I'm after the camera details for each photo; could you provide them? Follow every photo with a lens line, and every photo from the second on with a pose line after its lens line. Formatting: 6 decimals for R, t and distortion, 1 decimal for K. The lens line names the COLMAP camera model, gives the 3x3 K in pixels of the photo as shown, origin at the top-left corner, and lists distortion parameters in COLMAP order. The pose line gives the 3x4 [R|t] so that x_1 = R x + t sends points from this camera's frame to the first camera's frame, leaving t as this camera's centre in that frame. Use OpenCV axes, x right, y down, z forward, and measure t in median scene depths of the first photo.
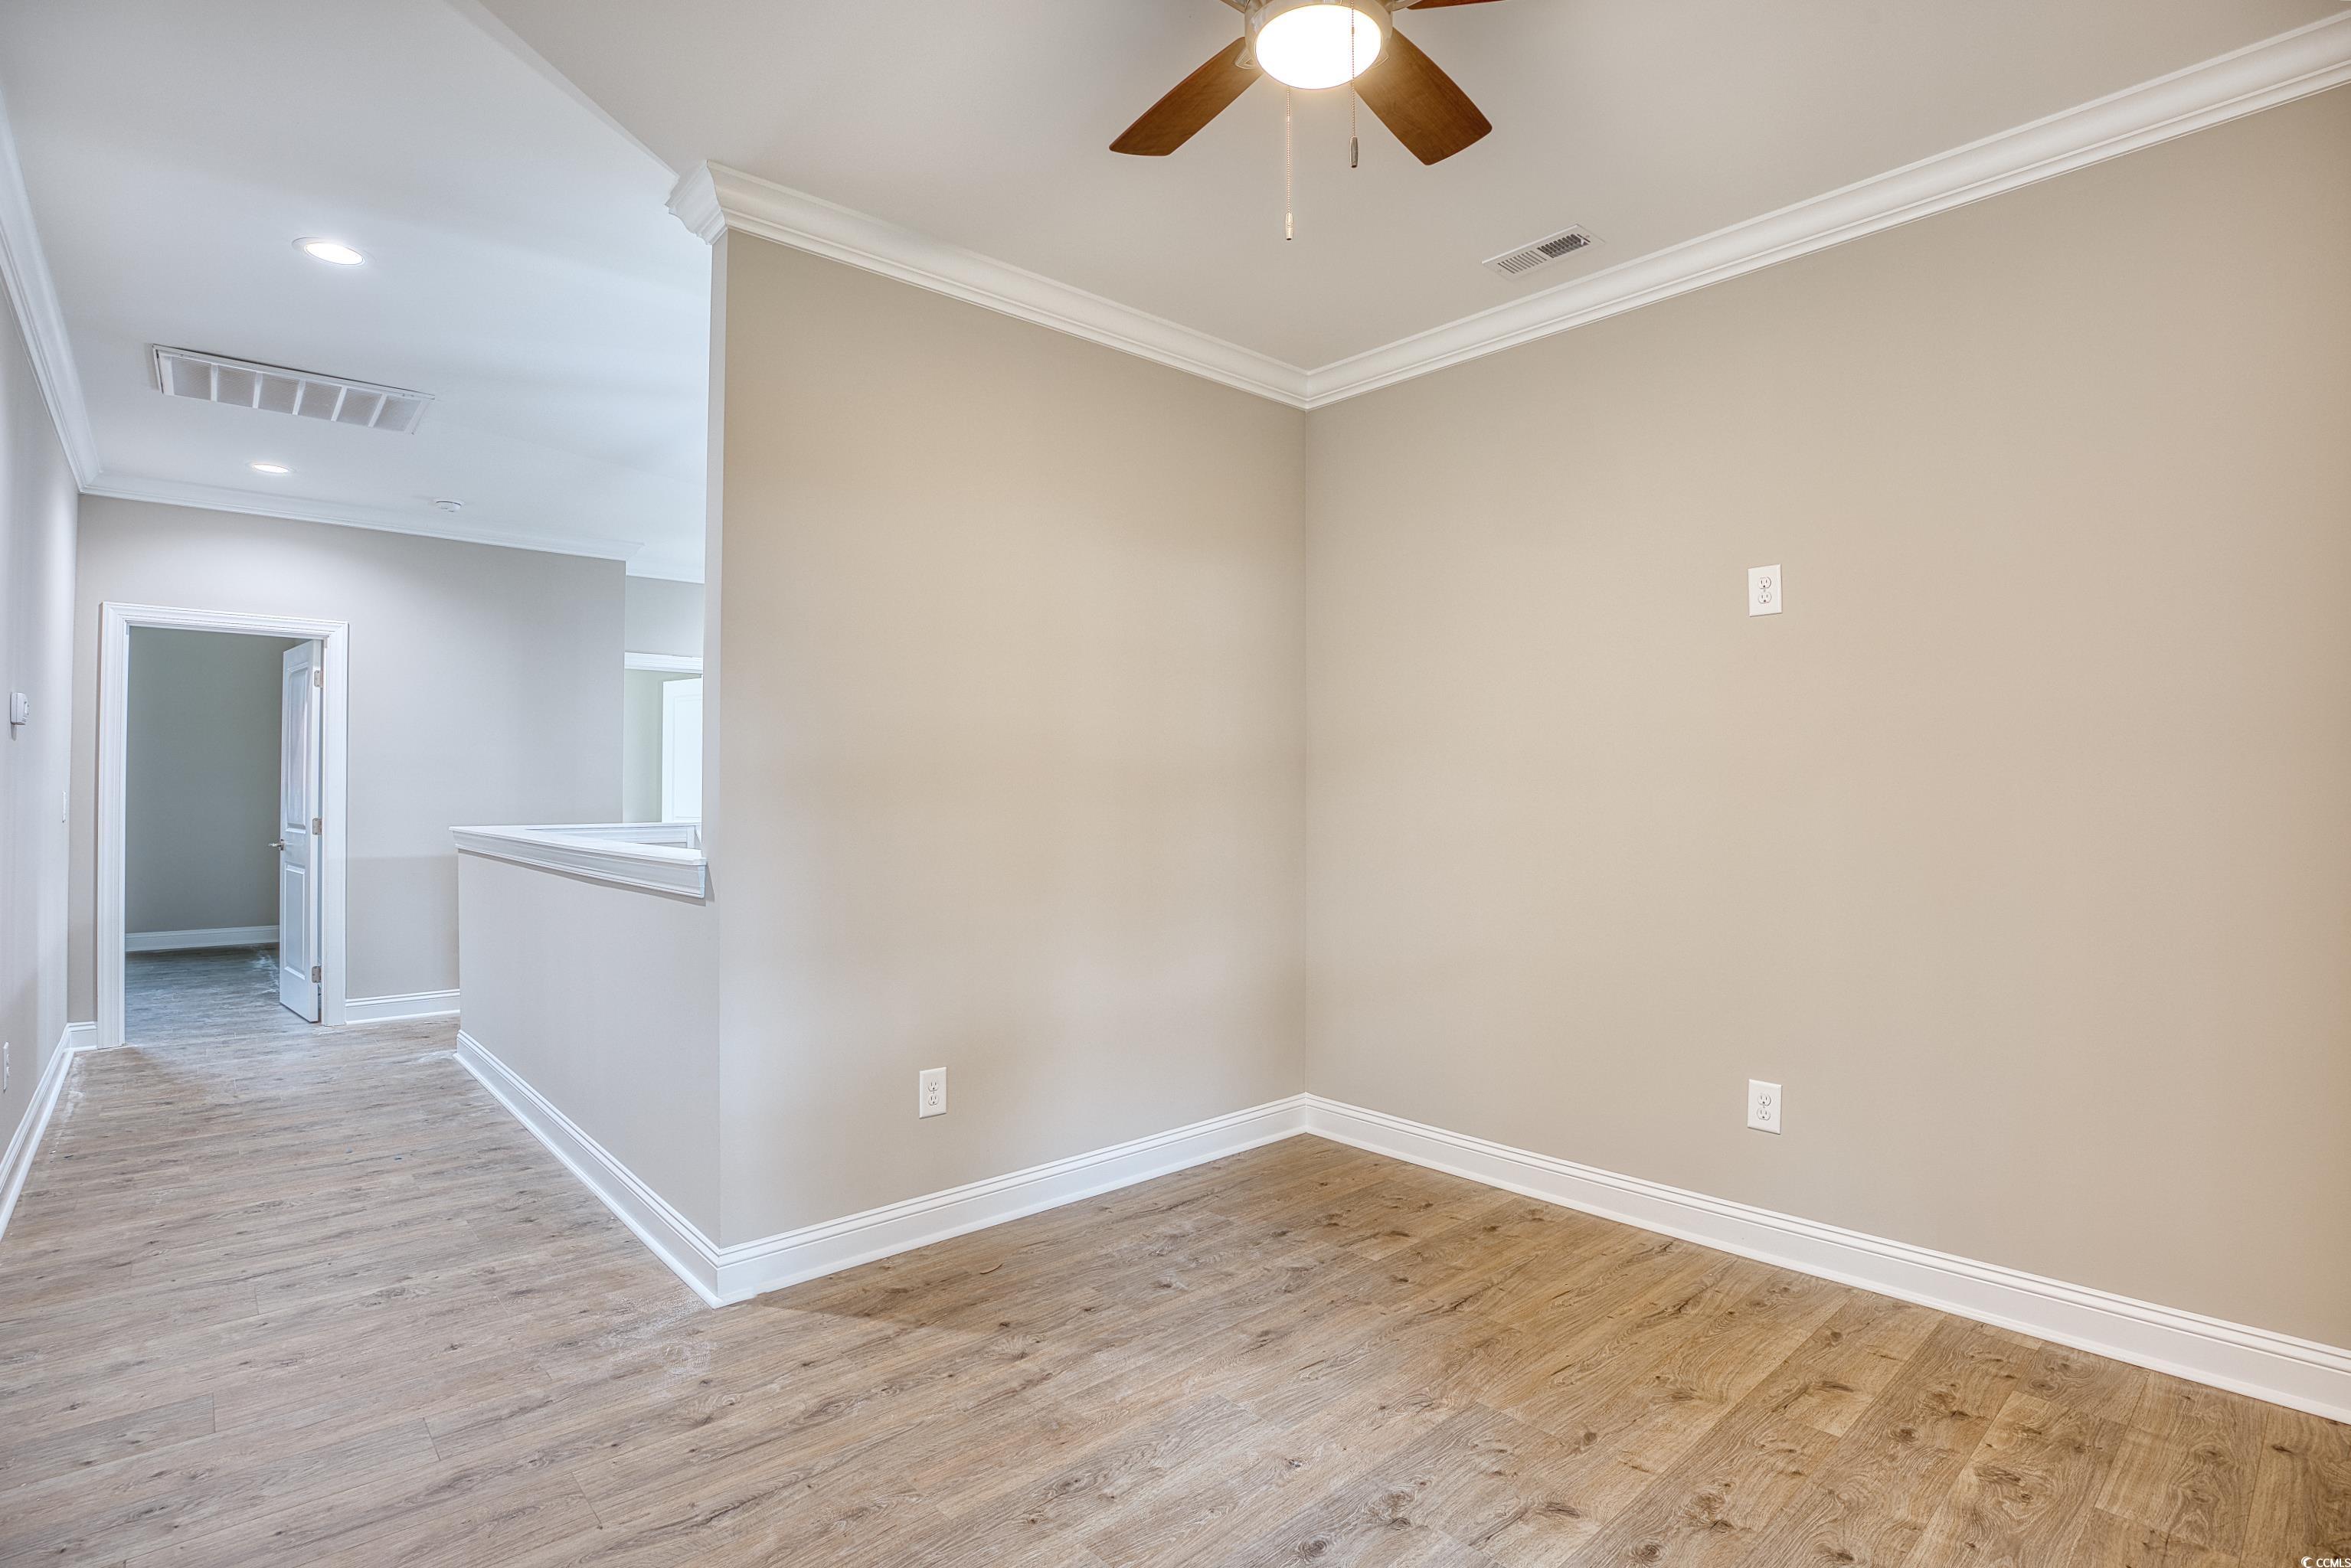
lens RADIAL K [[1123.8, 0, 1175.7], [0, 1123.8, 769.7], [0, 0, 1]] dist [-0.063768, 0.016724]
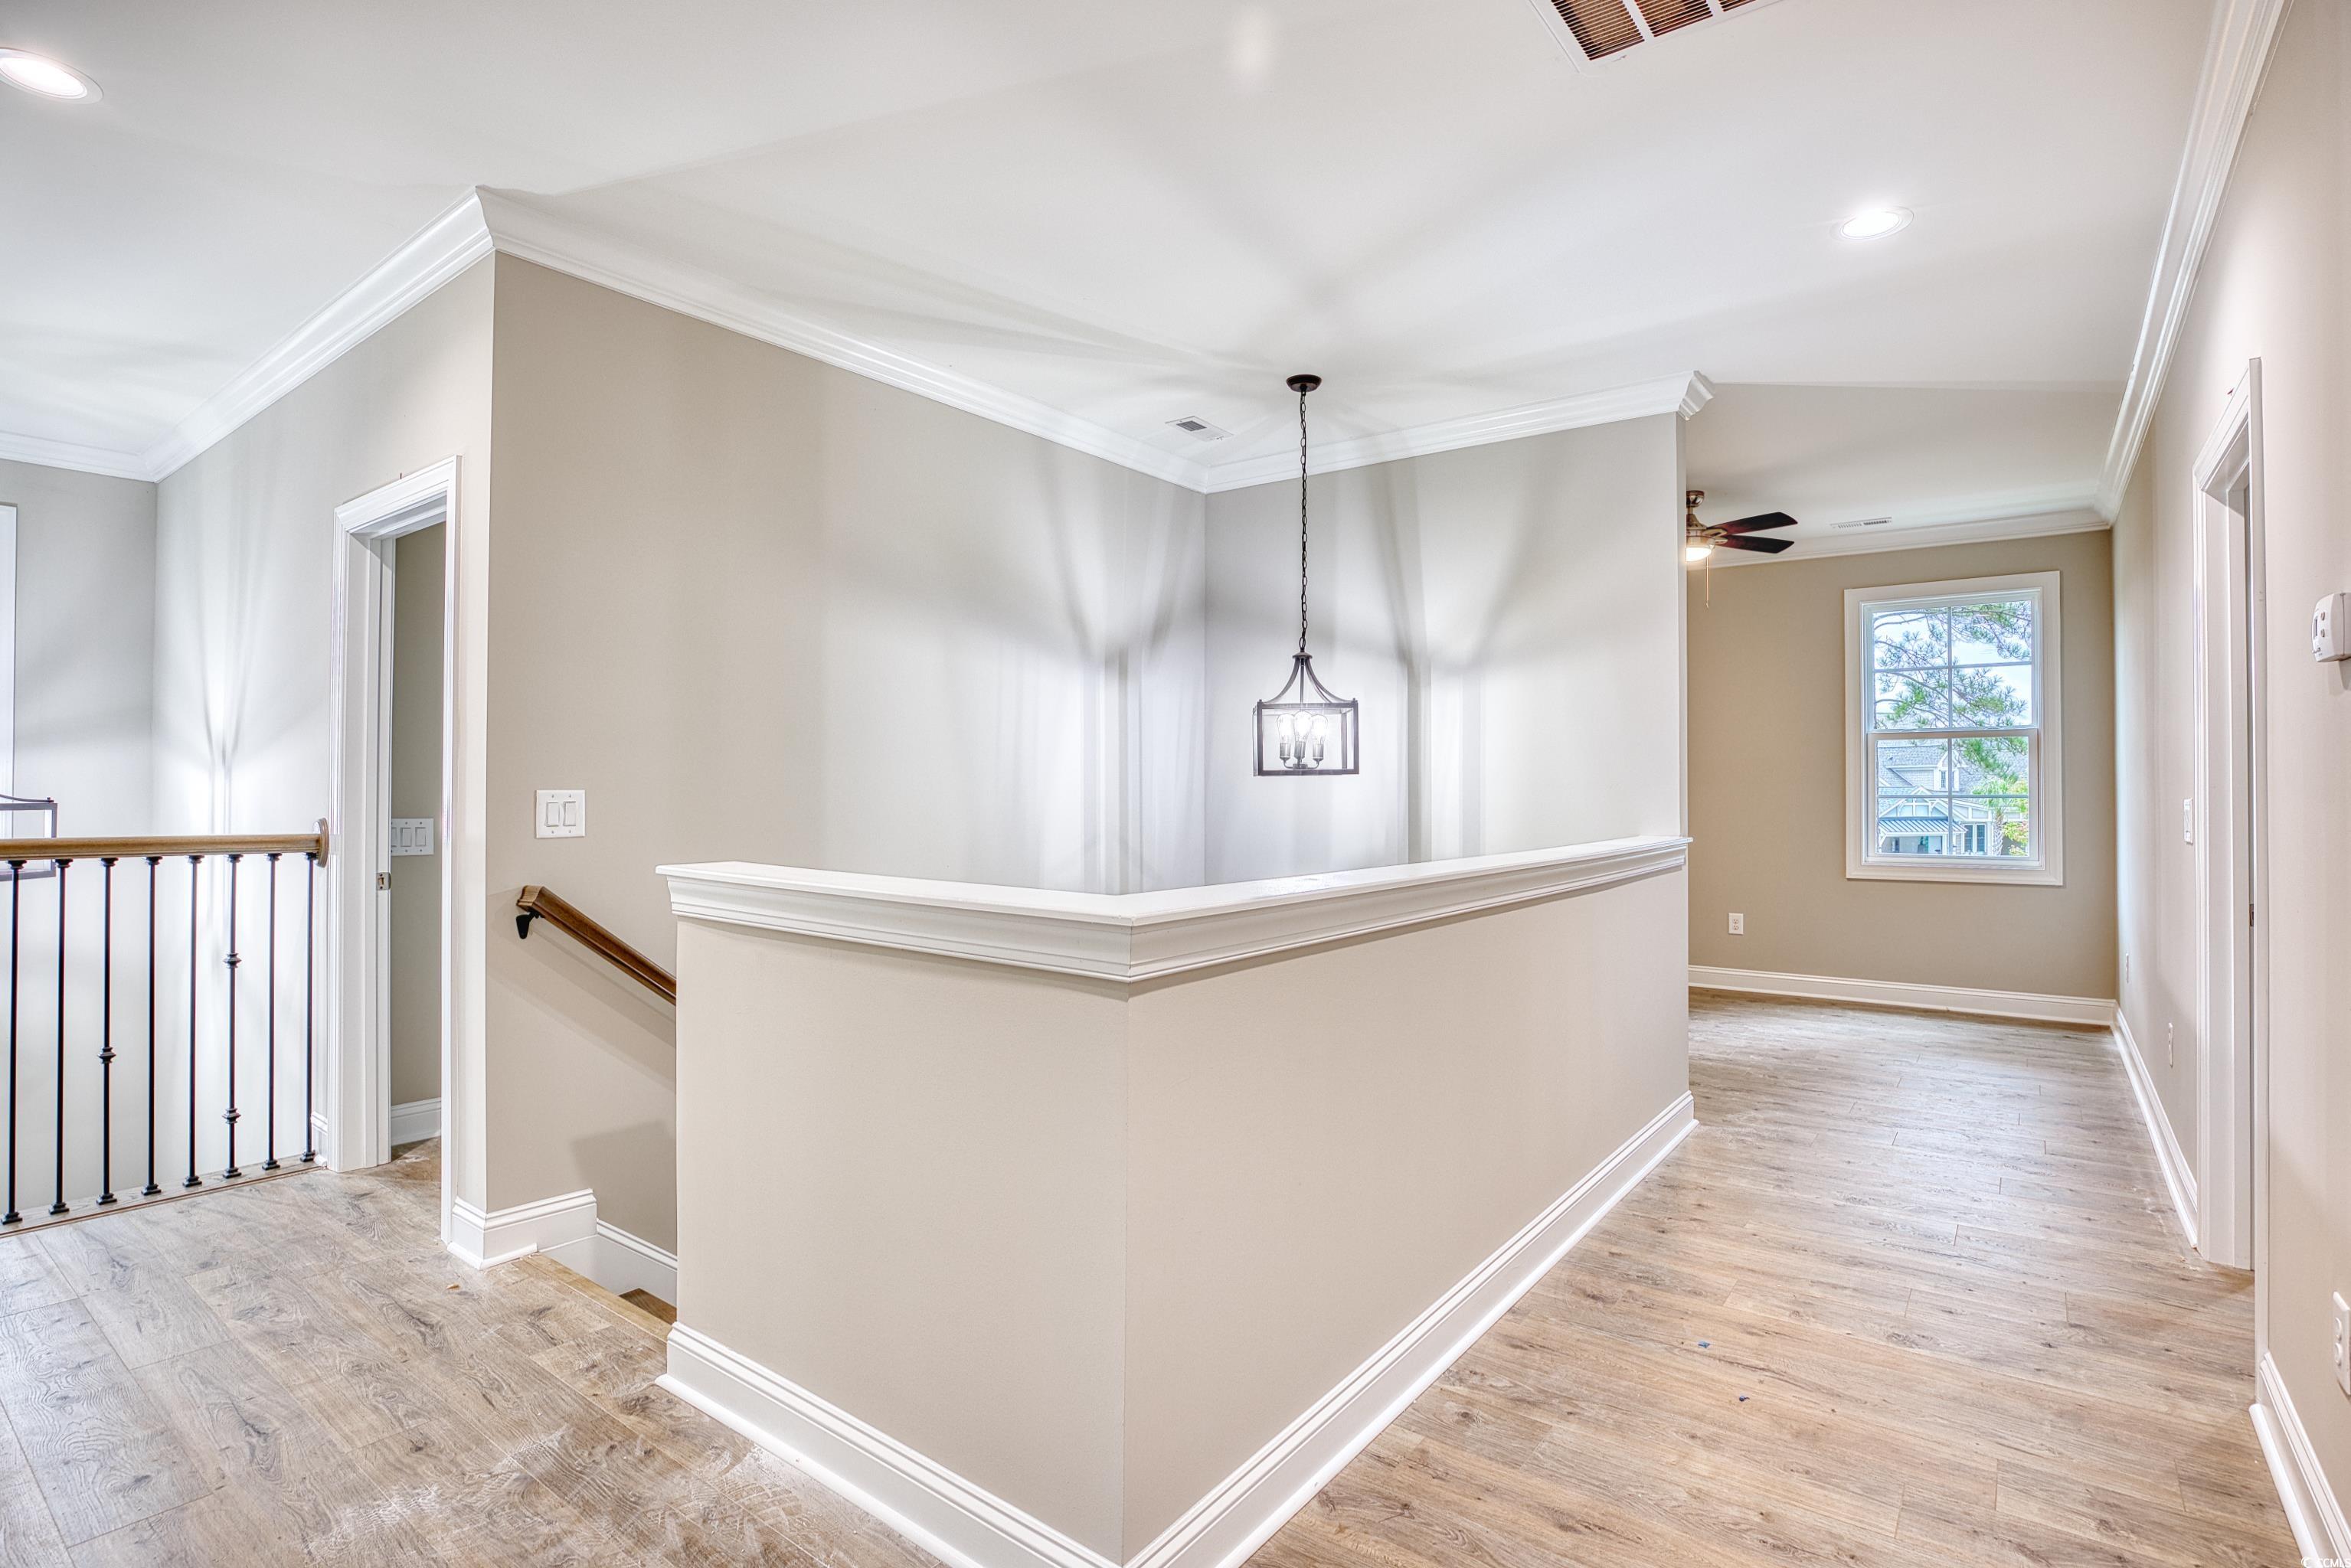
lens RADIAL K [[1160.8, 0, 1170.2], [0, 1160.8, 774.8], [0, 0, 1]] dist [-0.041414, 0.017669]
pose [[-0.180746, 0.012059, 0.983456, -1.597746], [-0.020392, 0.999664, -0.016005, 0.030003], [-0.983318, -0.022948, -0.180440, 1.721387]]
